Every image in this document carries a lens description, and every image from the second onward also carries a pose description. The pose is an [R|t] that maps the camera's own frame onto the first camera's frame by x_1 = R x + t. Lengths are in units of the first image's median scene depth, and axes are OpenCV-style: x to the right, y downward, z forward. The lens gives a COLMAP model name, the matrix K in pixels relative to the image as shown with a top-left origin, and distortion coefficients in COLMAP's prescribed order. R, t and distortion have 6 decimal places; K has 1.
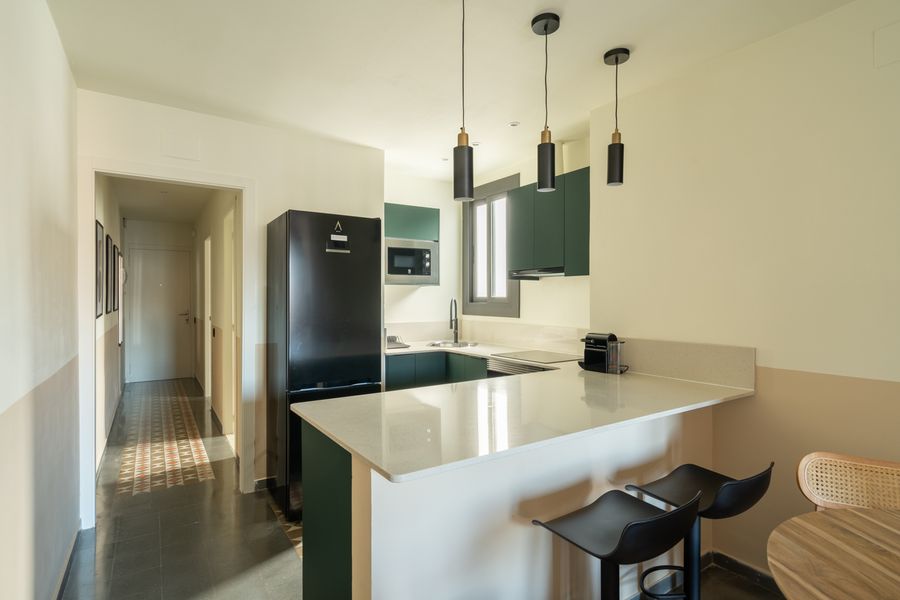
lens RADIAL K [[478.5, 0, 448.2], [0, 478.5, 292.5], [0, 0, 1]] dist [0.002976, -0.002441]
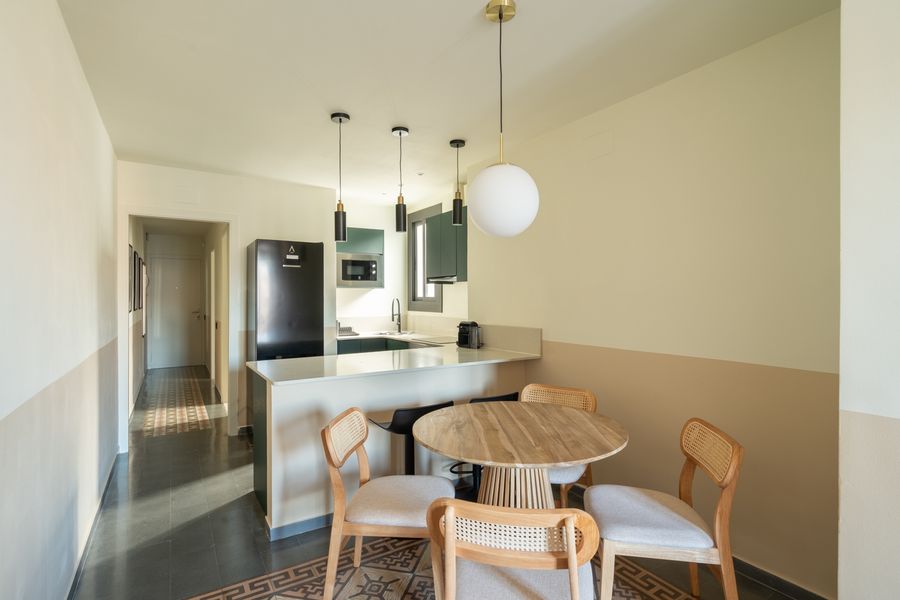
lens RADIAL K [[478.5, 0, 453.3], [0, 478.5, 286.2], [0, 0, 1]] dist [0.002976, -0.002441]
pose [[0.999705, -0.004927, -0.023769, 0.239507], [0.004660, 0.999926, -0.011276, -0.004848], [0.023822, 0.011162, 0.999654, -0.362127]]
